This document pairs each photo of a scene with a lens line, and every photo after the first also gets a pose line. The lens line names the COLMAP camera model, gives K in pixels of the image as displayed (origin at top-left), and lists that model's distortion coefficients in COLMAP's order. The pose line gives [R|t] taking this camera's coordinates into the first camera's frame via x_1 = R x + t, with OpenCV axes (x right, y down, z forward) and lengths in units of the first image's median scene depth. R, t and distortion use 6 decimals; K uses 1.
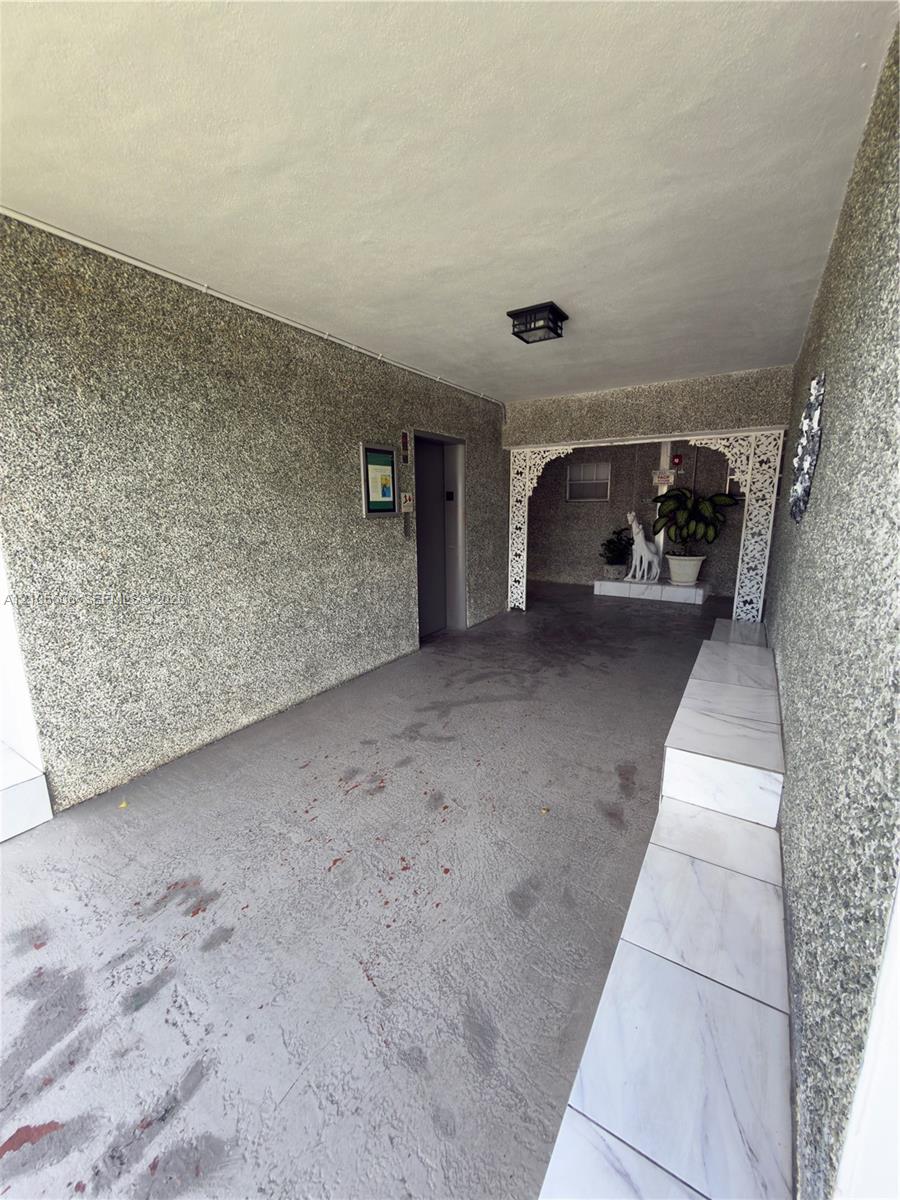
lens RADIAL K [[485.0, 0, 447.3], [0, 485.0, 597.6], [0, 0, 1]] dist [0.005538, 0.000788]
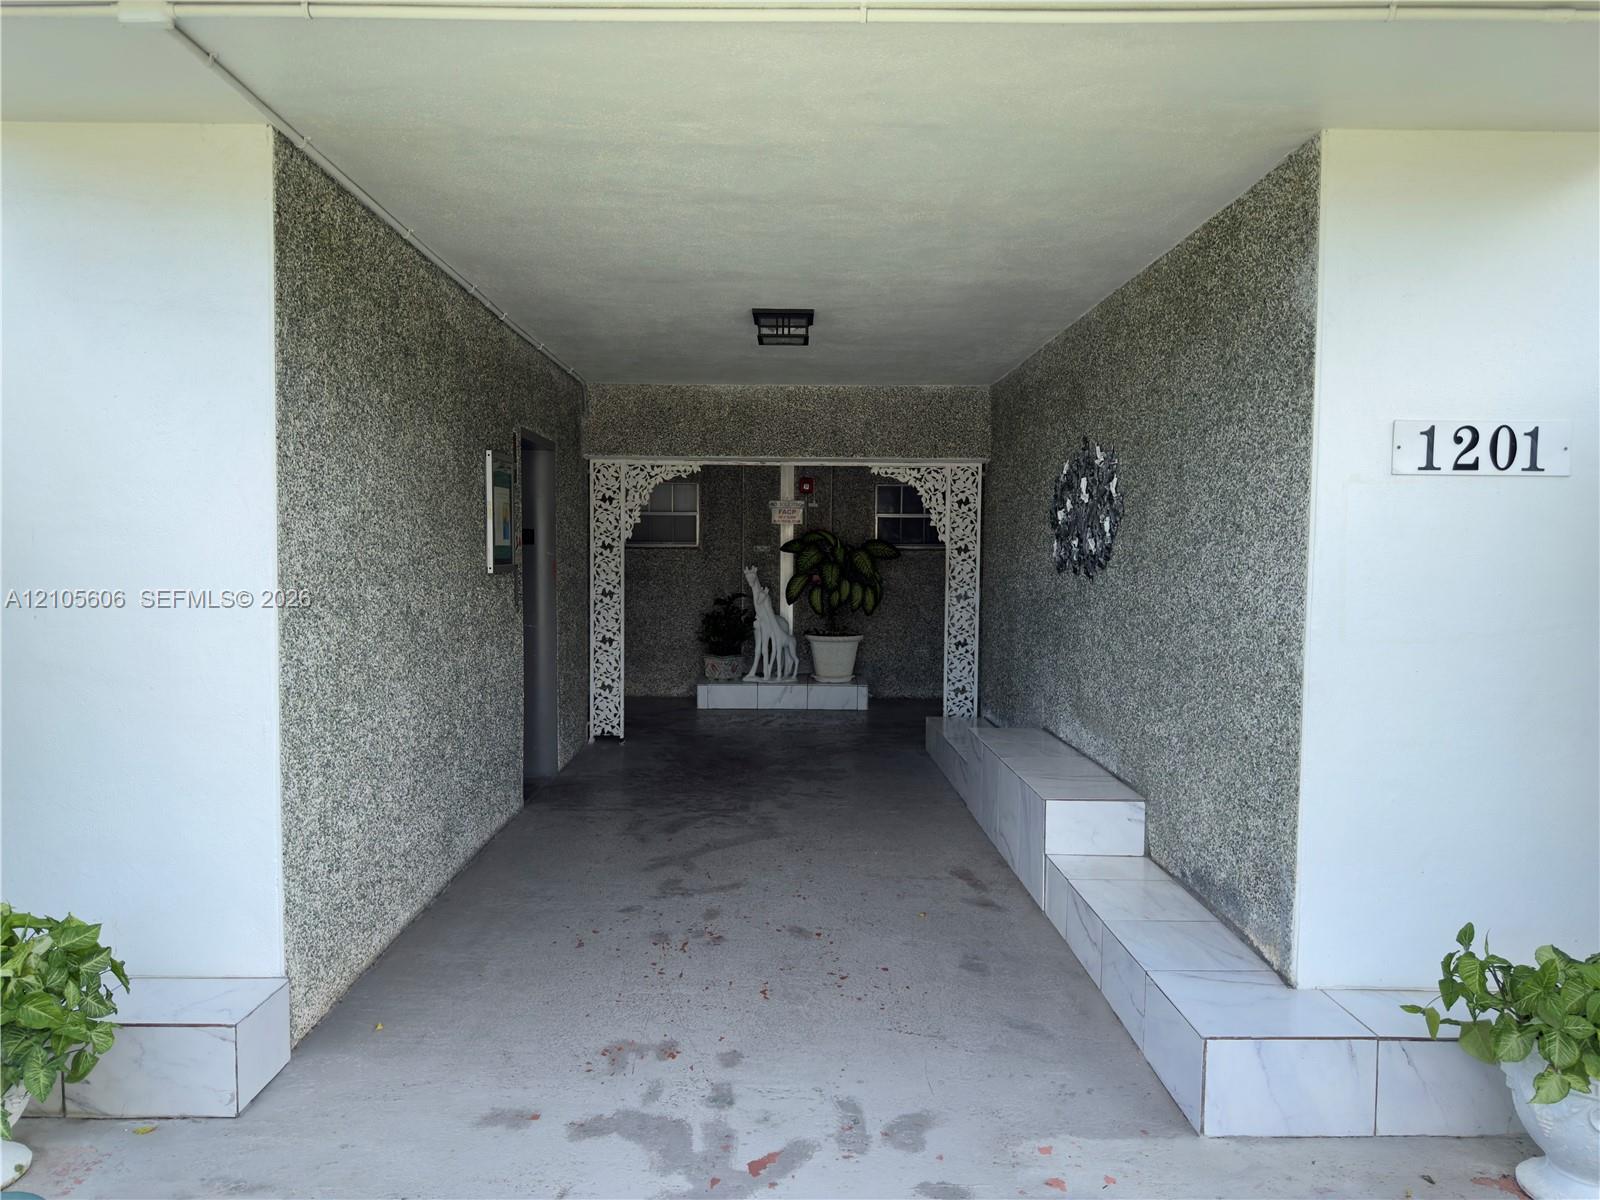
lens RADIAL K [[1113.7, 0, 811.2], [0, 1113.7, 604.8], [0, 0, 1]] dist [0.046207, -0.009103]
pose [[0.836317, -0.013523, 0.548080, -0.477590], [0.090028, 0.989513, -0.112959, 0.050909], [-0.540804, 0.143812, 0.828763, -0.273724]]
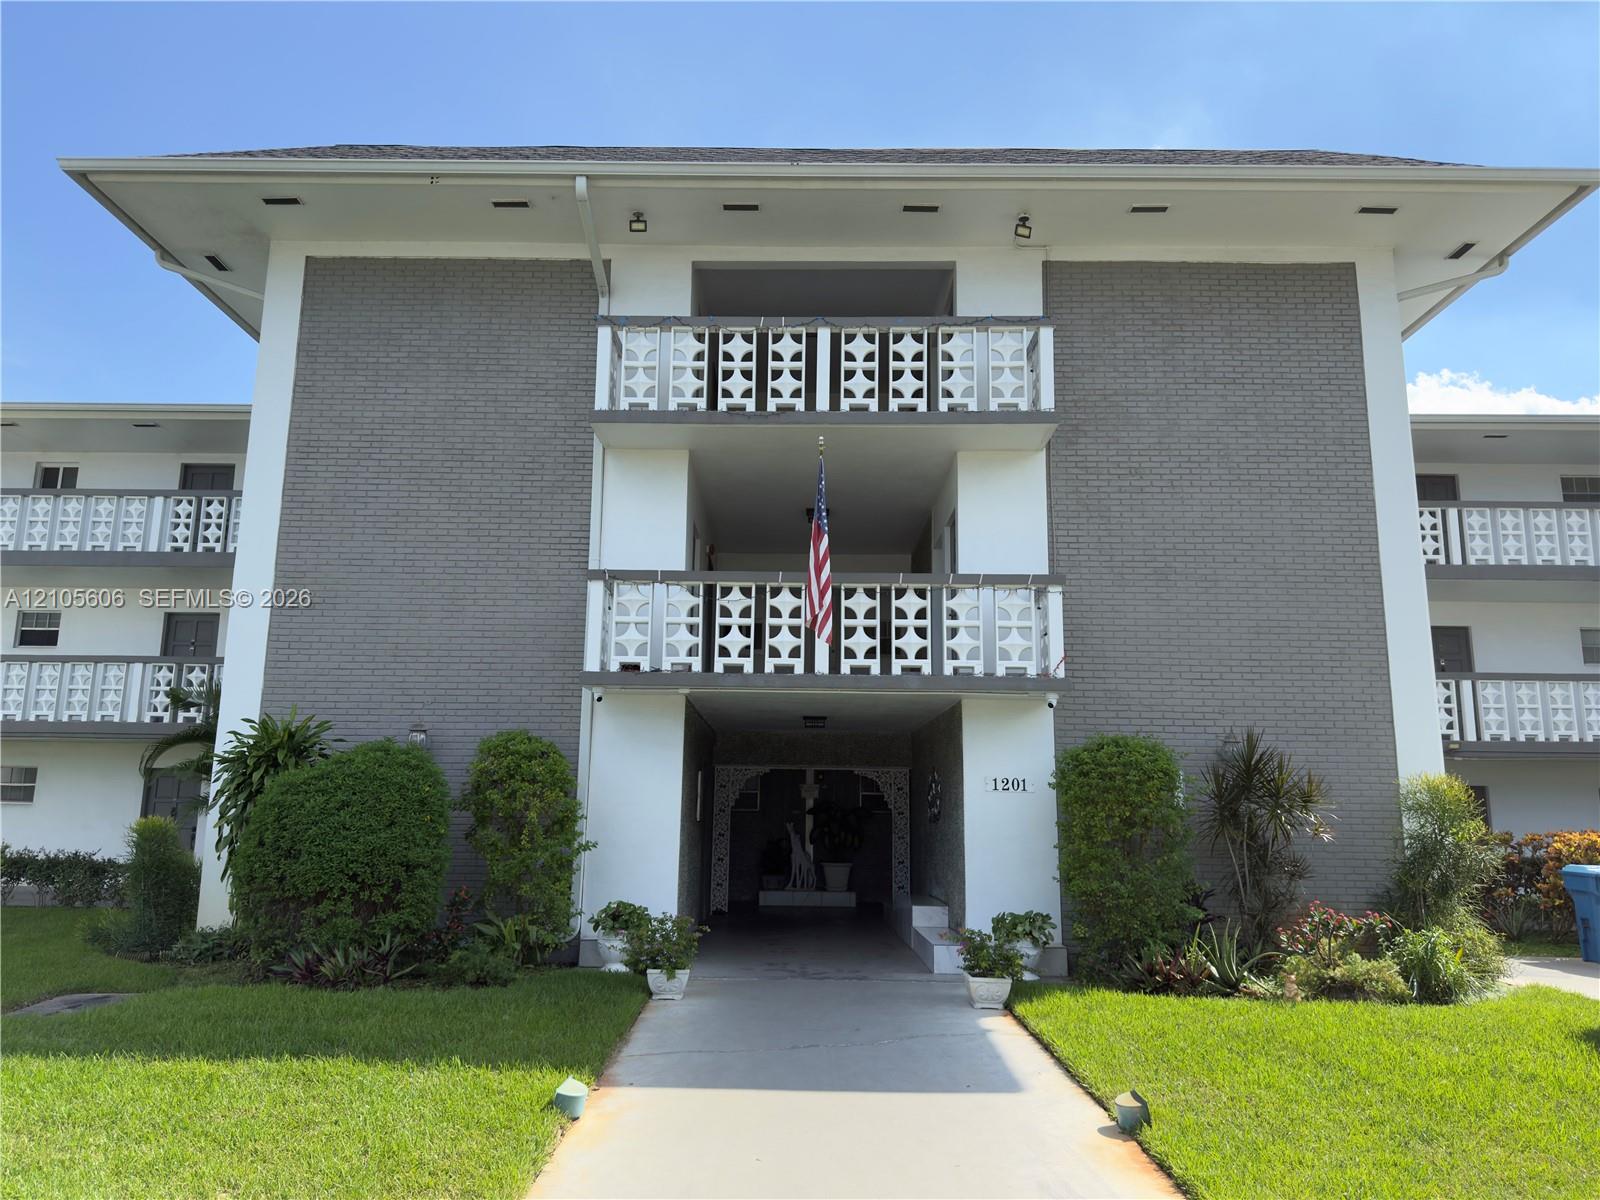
lens RADIAL K [[1113.7, 0, 796.2], [0, 1113.7, 572.1], [0, 0, 1]] dist [0.046207, -0.009103]
pose [[0.845811, 0.131056, 0.517135, -1.451502], [0.082352, 0.925662, -0.369281, 0.340335], [-0.527088, 0.354929, 0.772142, -1.687652]]
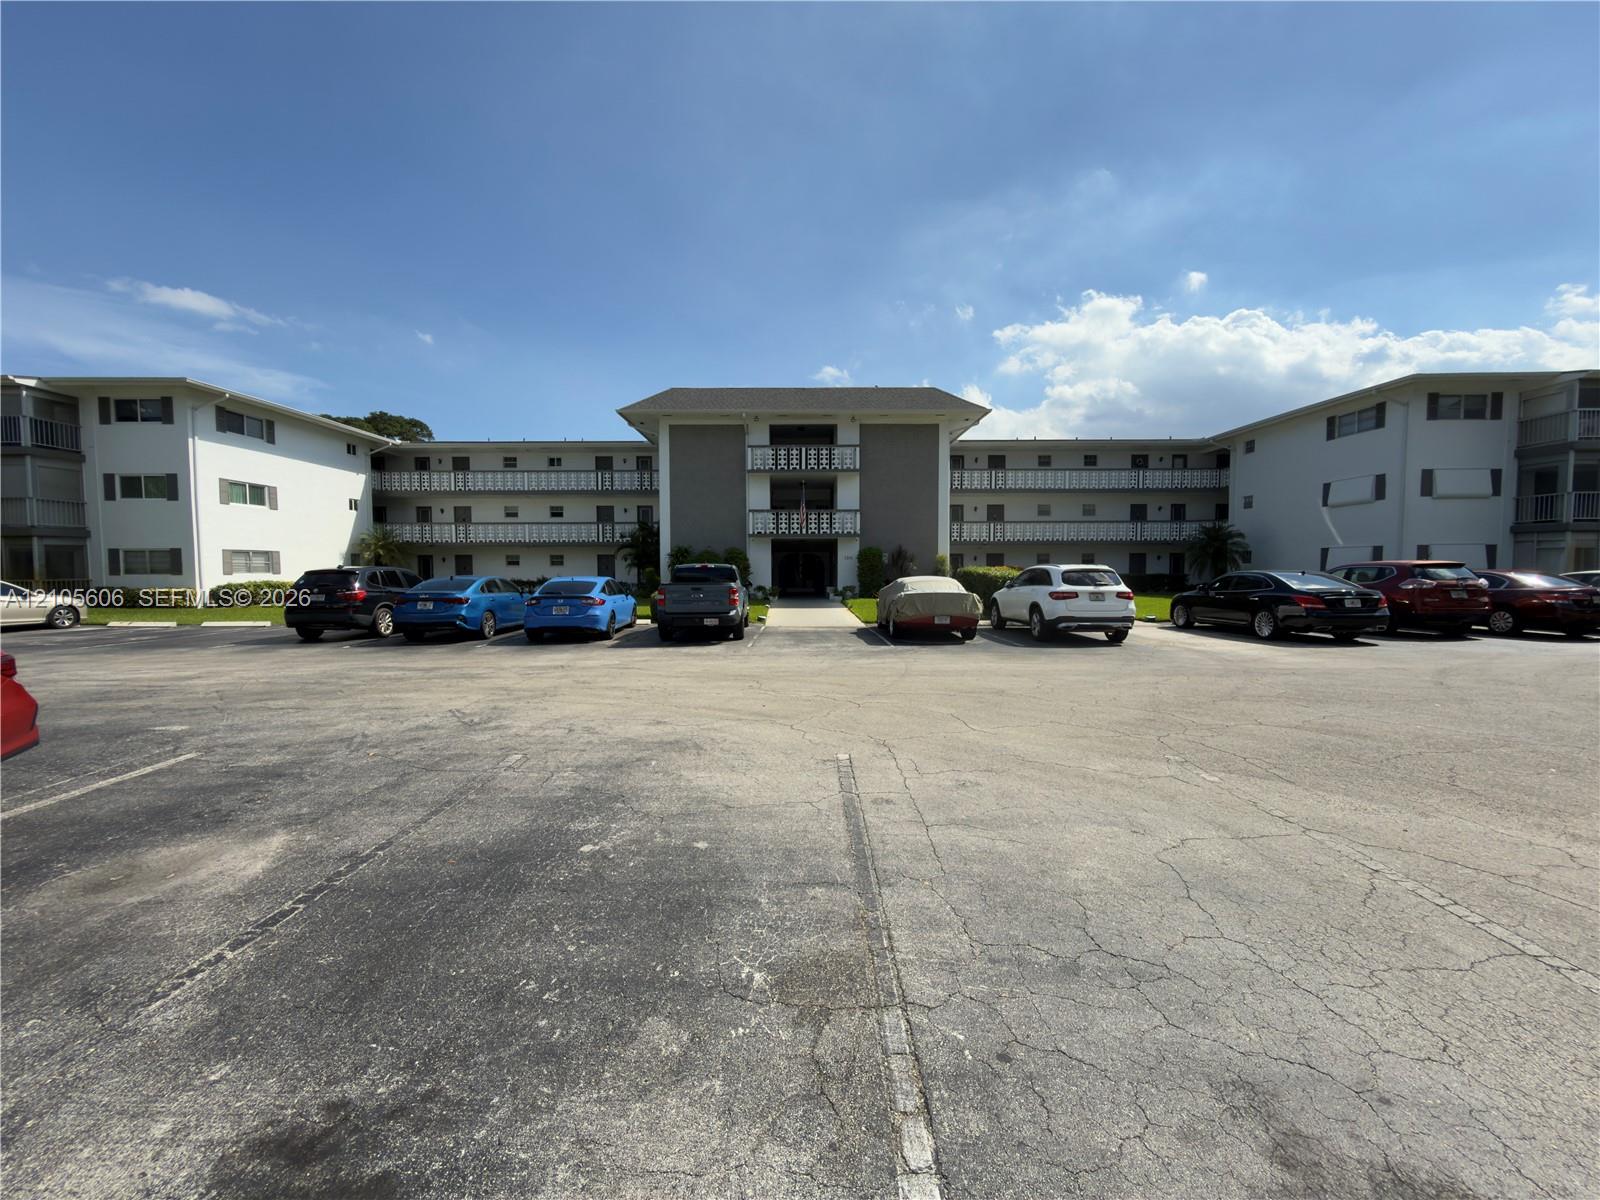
lens RADIAL K [[646.7, 0, 803.4], [0, 646.7, 602.8], [0, 0, 1]] dist [0.005538, 0.000788]
pose [[0.839280, -0.020458, 0.543314, -3.369615], [0.099178, 0.988286, -0.115992, 0.977631], [-0.534577, 0.151235, 0.831478, -4.609991]]
